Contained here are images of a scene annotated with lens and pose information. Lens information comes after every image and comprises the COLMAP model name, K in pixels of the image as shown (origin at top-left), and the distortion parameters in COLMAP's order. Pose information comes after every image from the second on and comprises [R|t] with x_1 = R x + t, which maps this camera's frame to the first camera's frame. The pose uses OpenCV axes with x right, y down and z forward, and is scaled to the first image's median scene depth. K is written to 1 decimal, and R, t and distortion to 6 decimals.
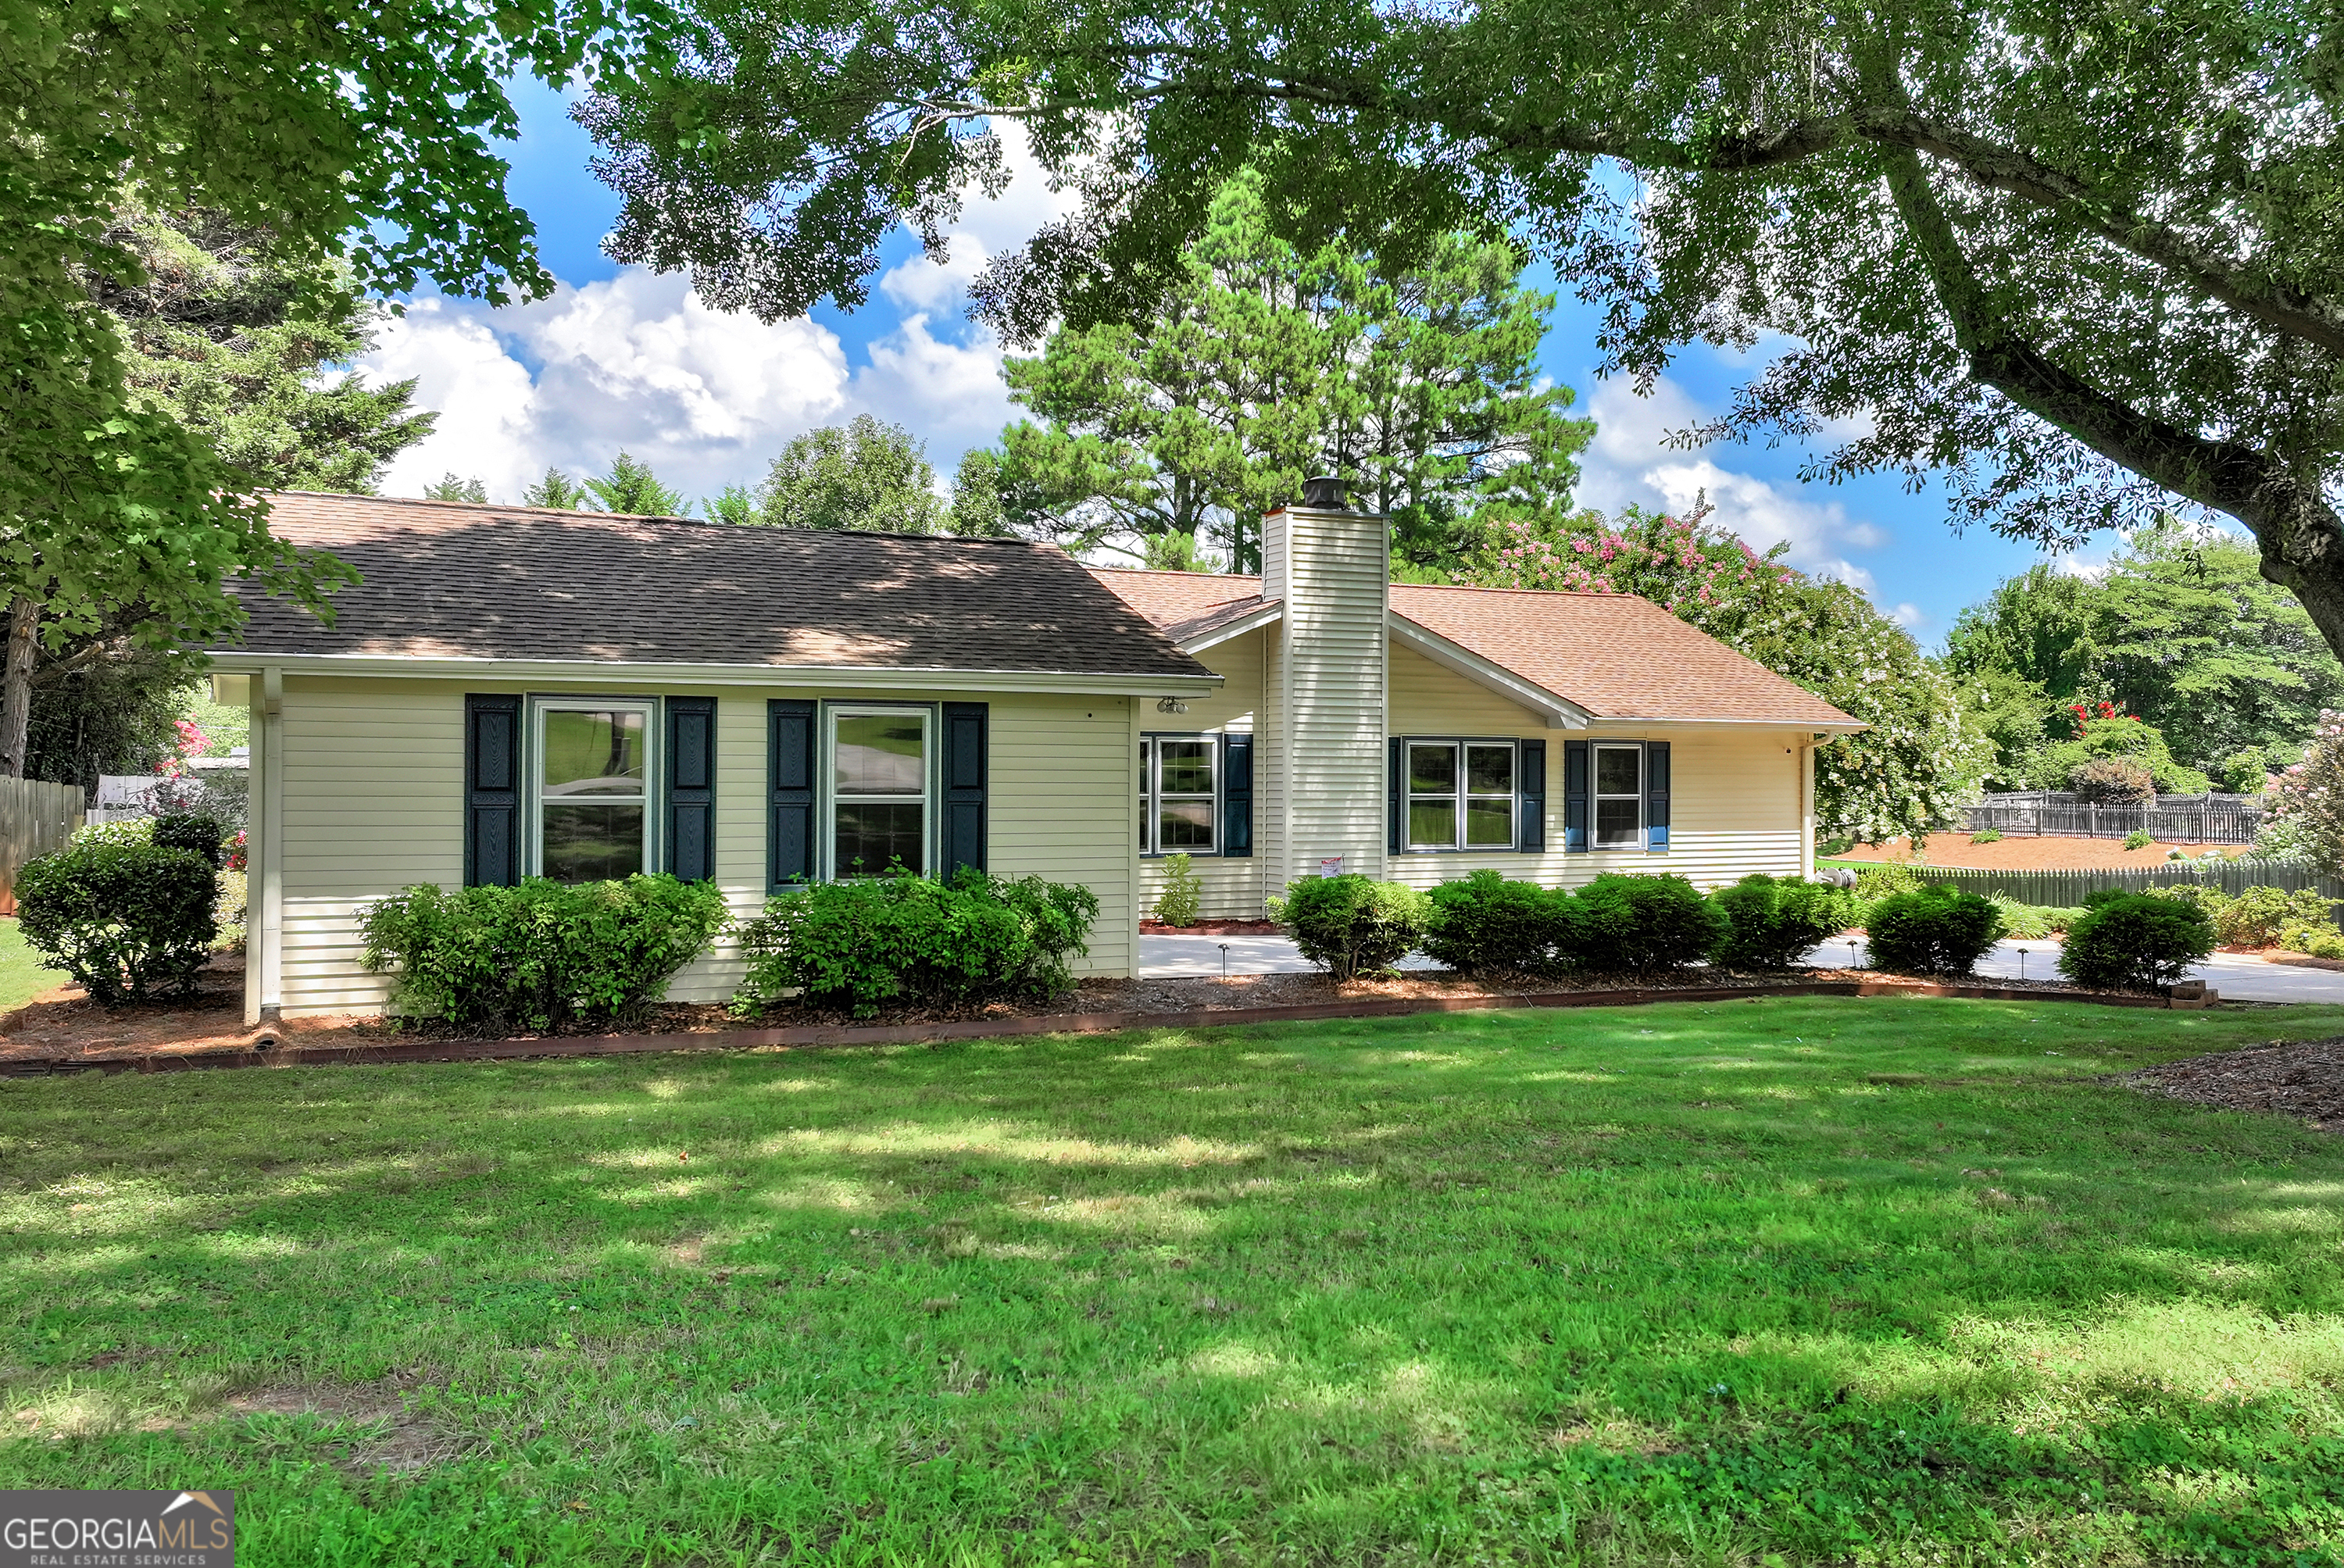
lens RADIAL K [[1869.6, 0, 1172.0], [0, 1869.6, 784.0], [0, 0, 1]] dist [0.021146, 0.004365]
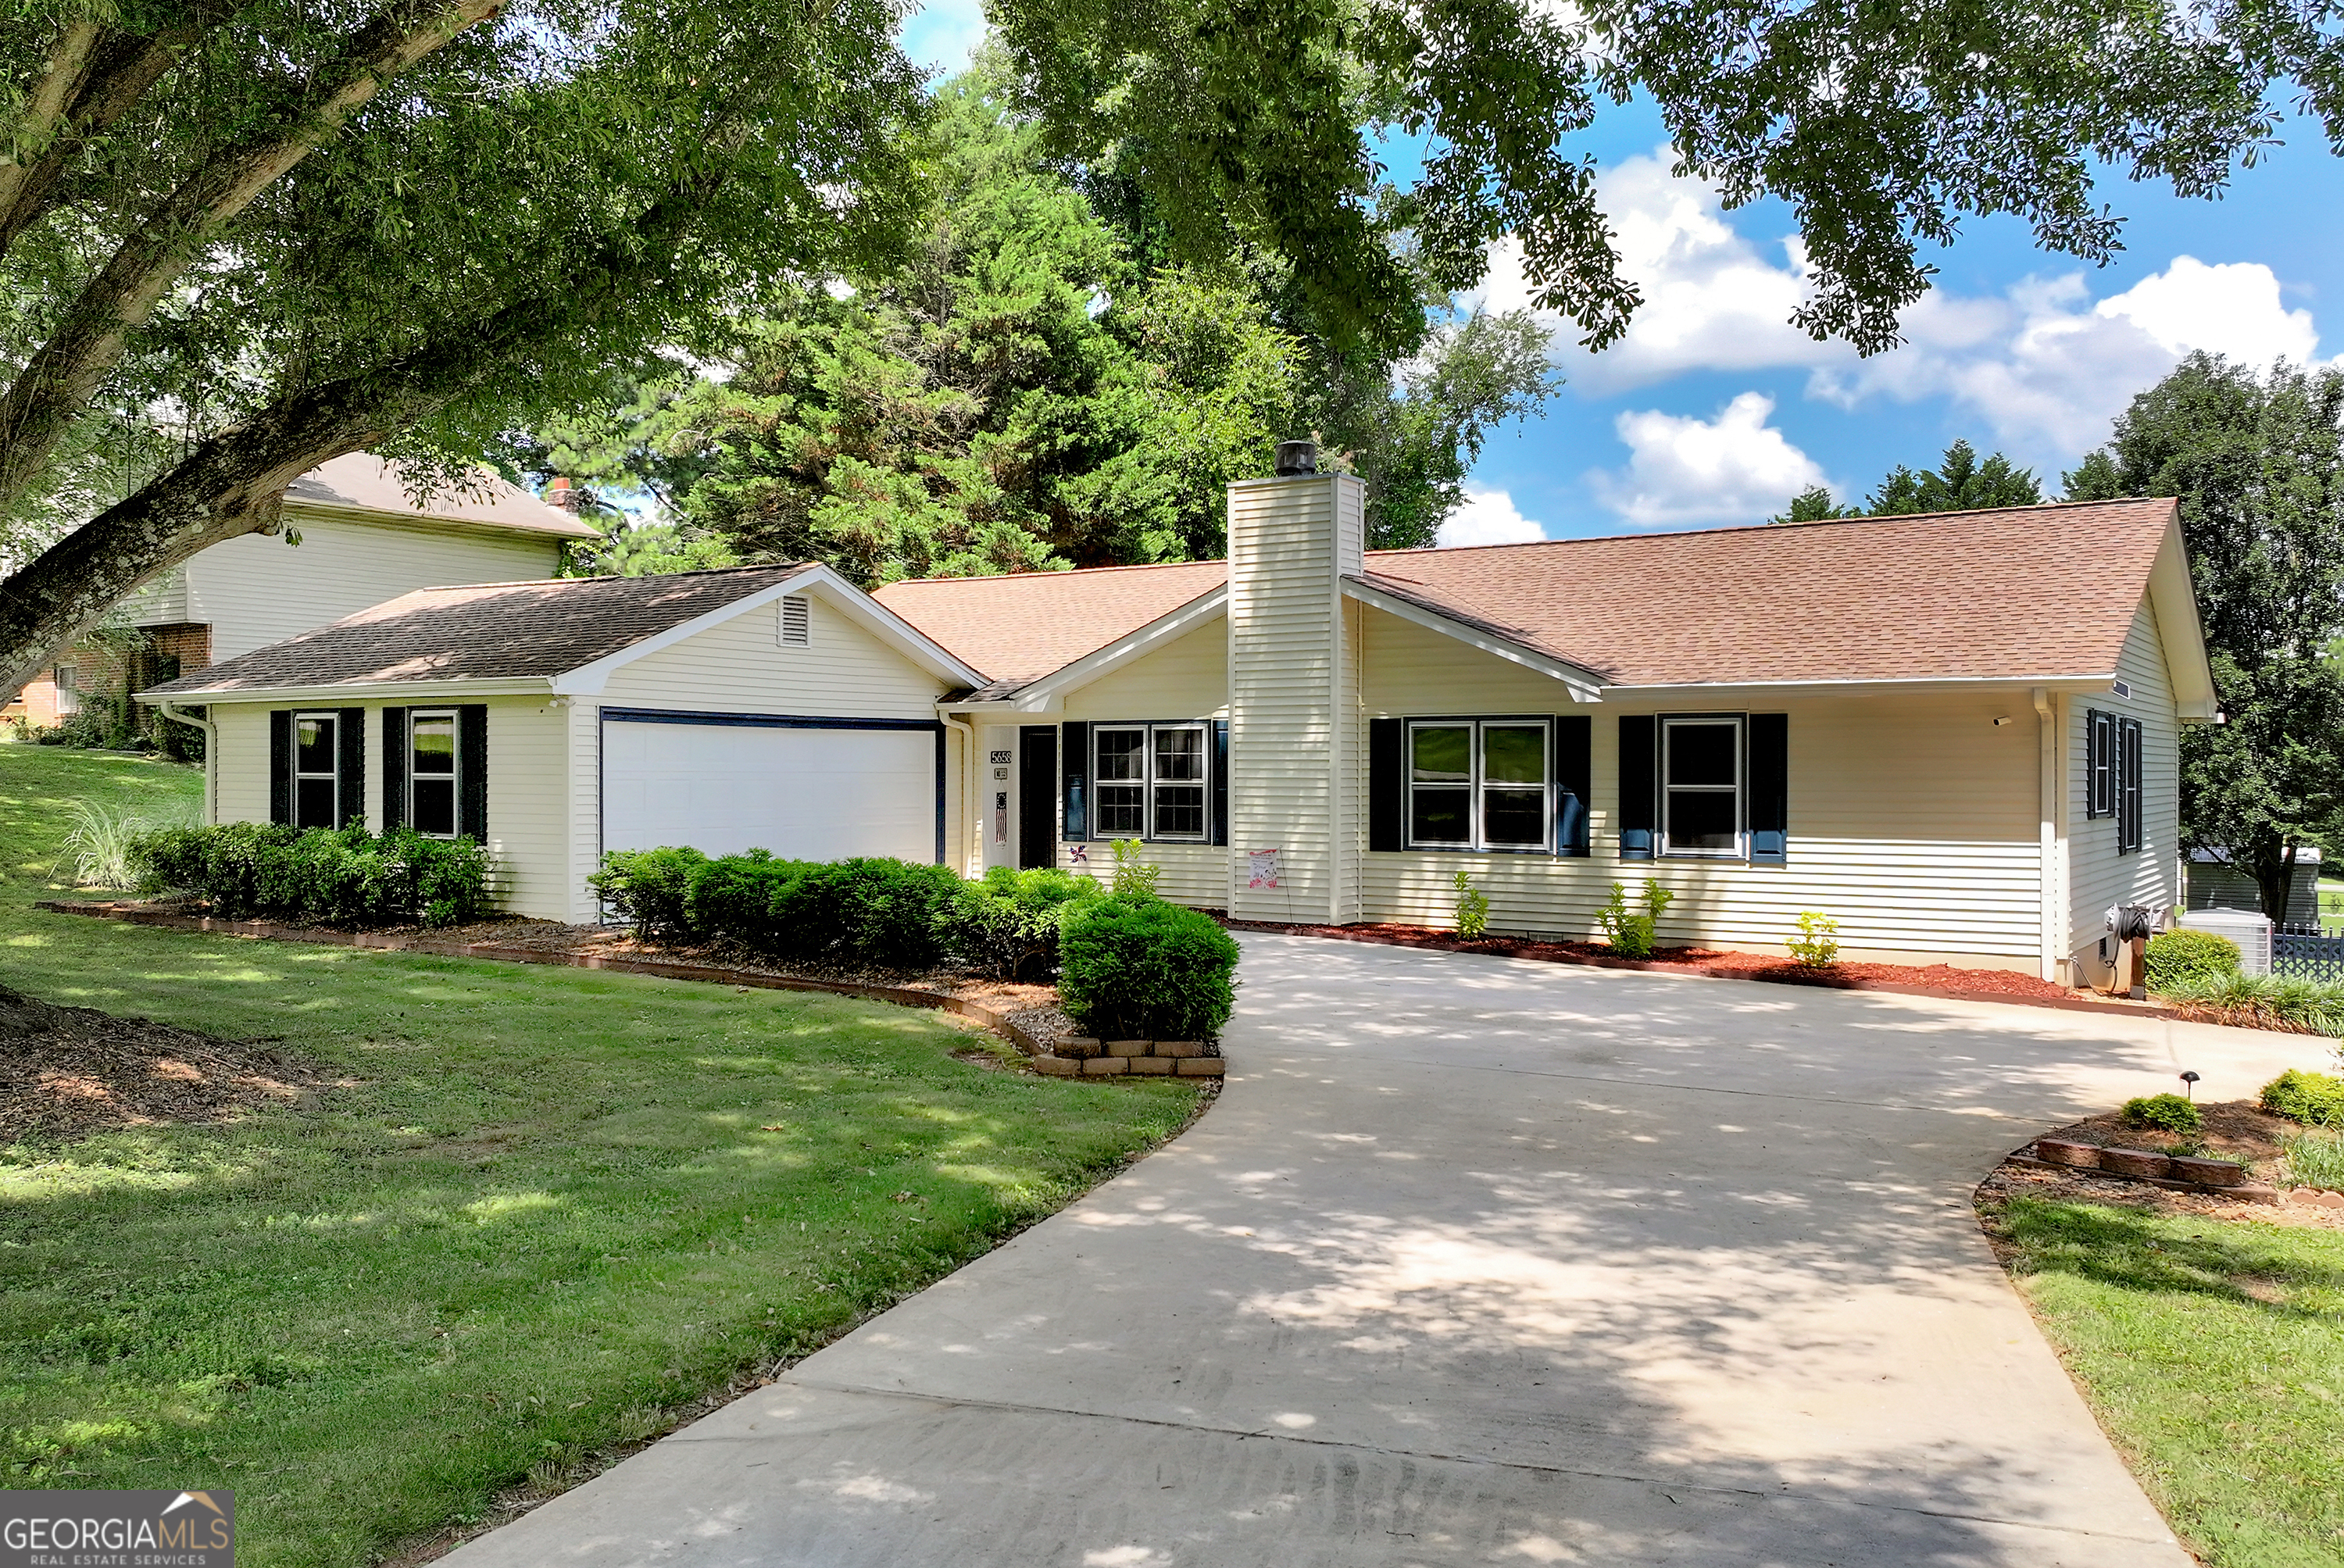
lens RADIAL K [[1890.6, 0, 1119.4], [0, 1890.6, 781.0], [0, 0, 1]] dist [0.018296, 0.004981]
pose [[0.553494, 0.008139, -0.832814, 0.755896], [-0.006133, 0.999965, 0.005696, 0.000361], [0.832831, 0.001954, 0.553524, 0.379436]]
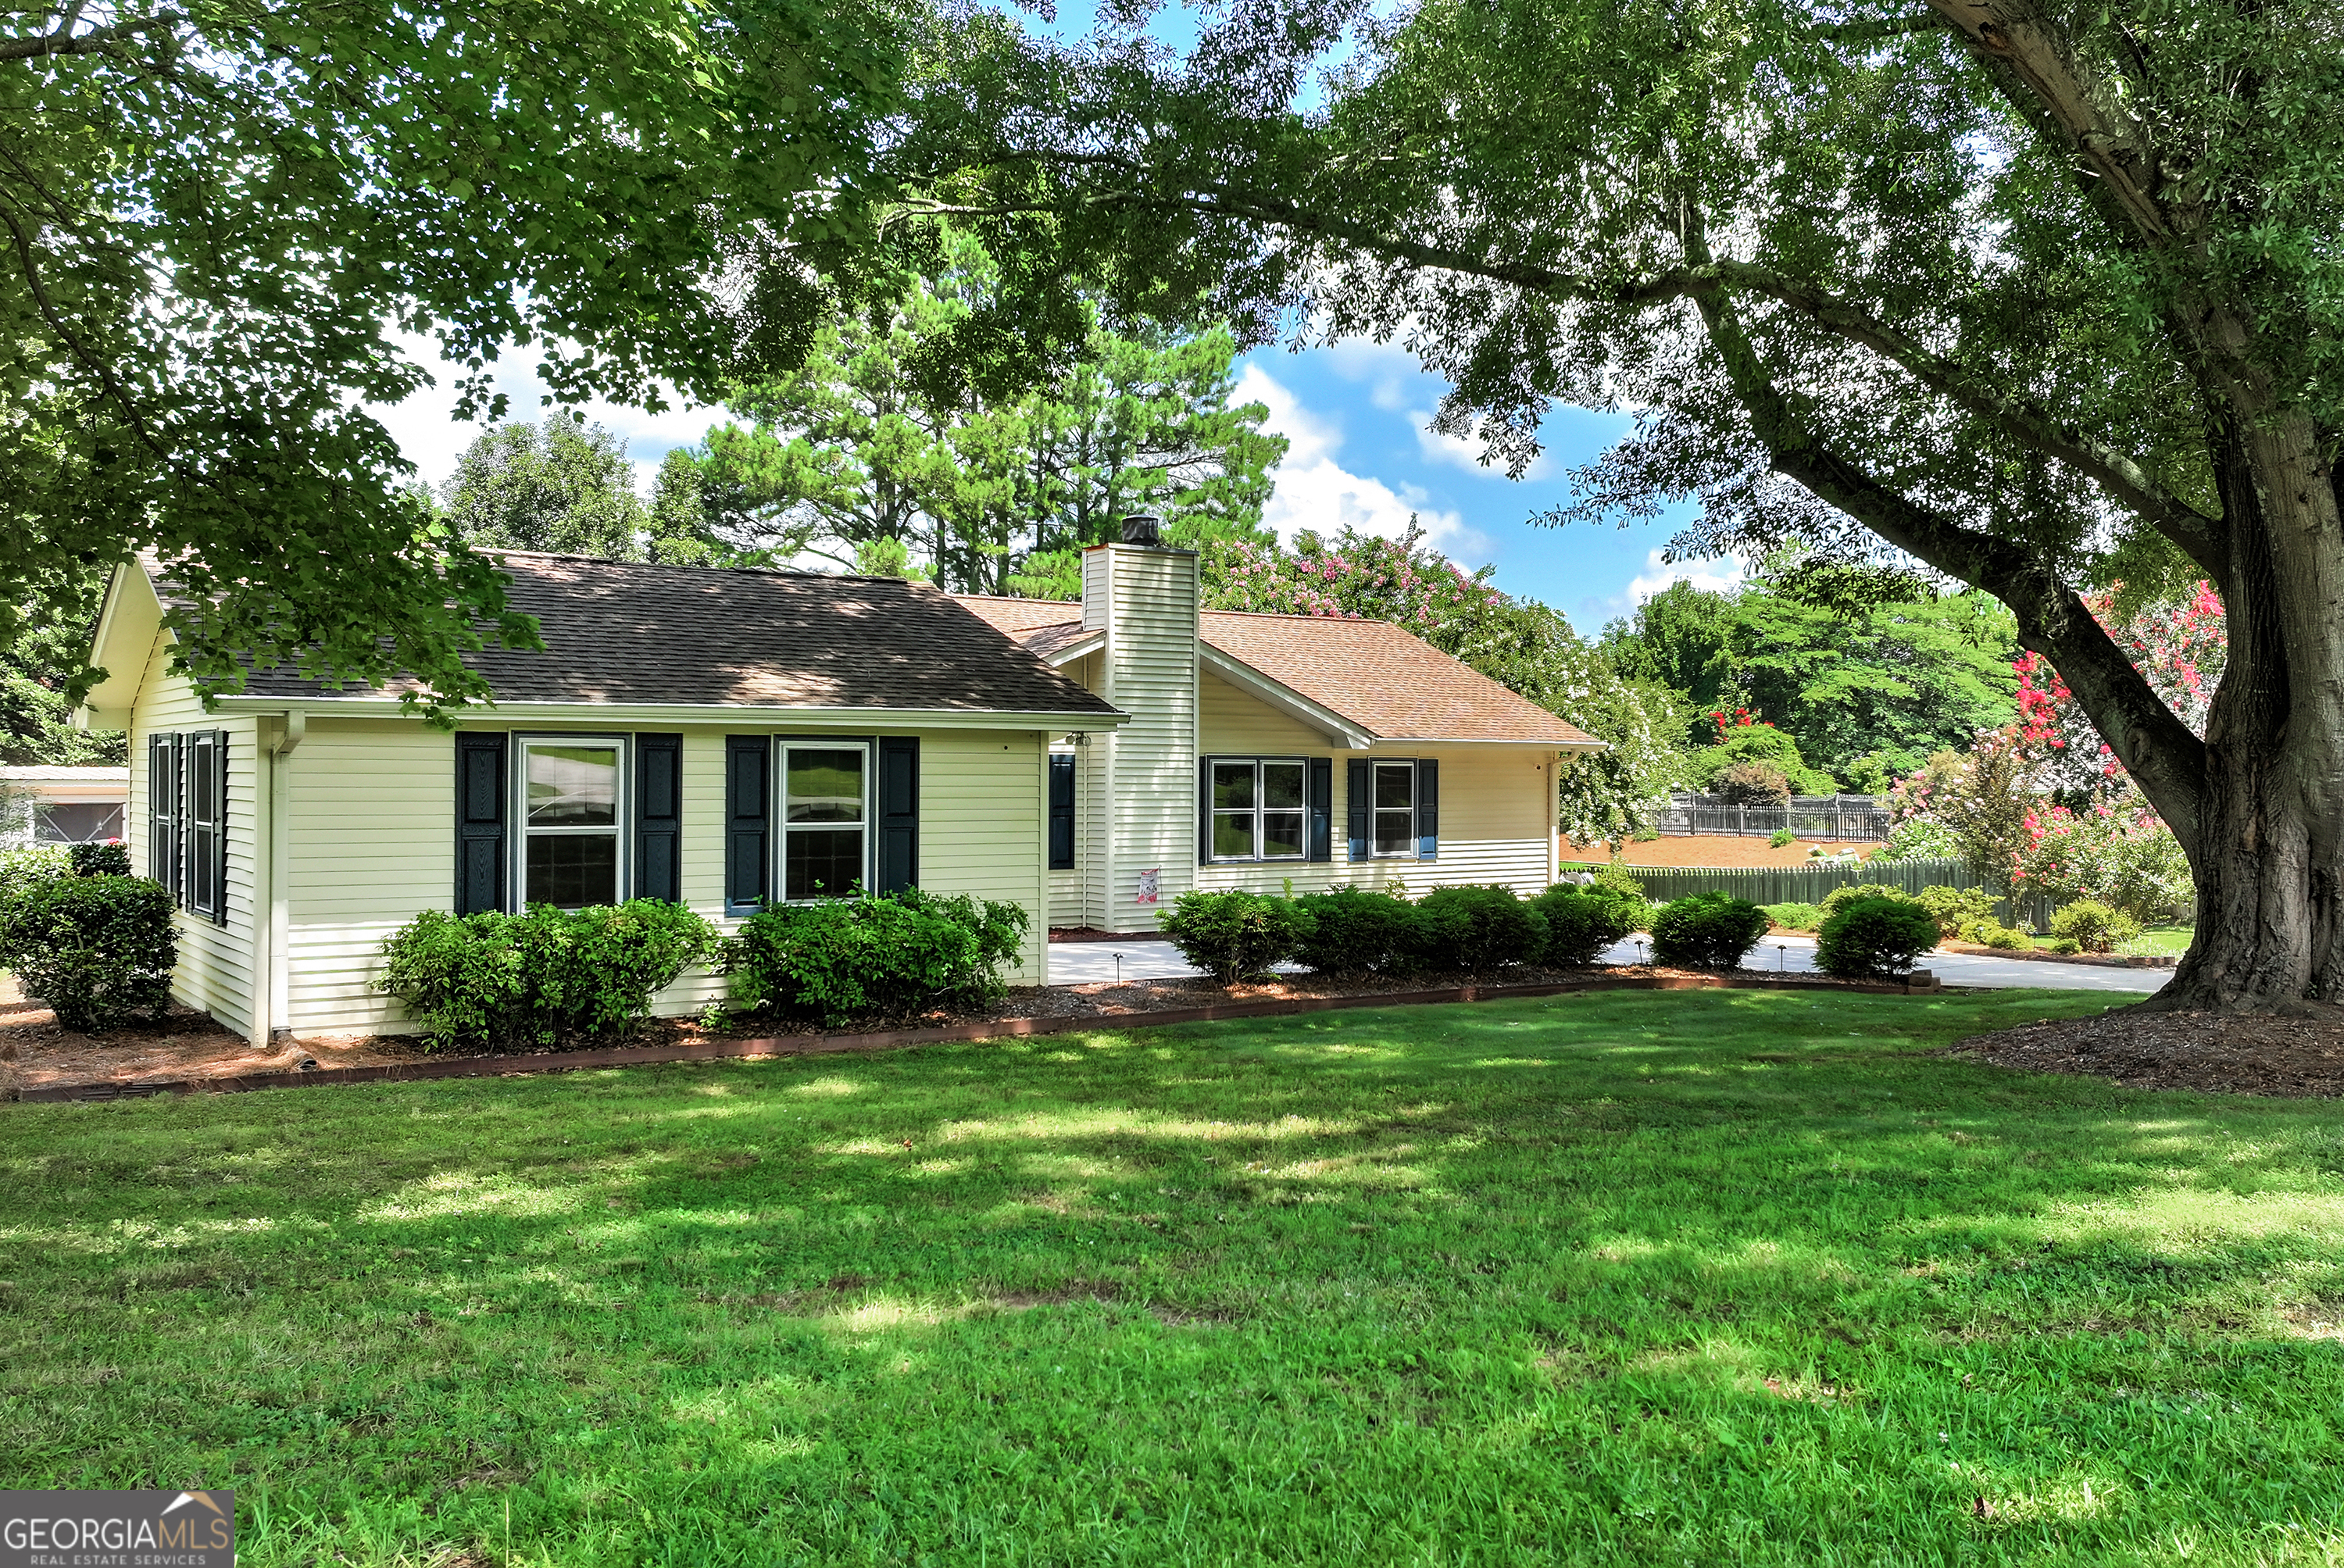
lens RADIAL K [[1890.6, 0, 1119.4], [0, 1890.6, 781.0], [0, 0, 1]] dist [0.018296, 0.004981]
pose [[0.987828, -0.002455, 0.155529, -0.092587], [0.002557, 0.999997, -0.000455, -0.010127], [-0.155528, 0.000848, 0.987831, -0.067278]]
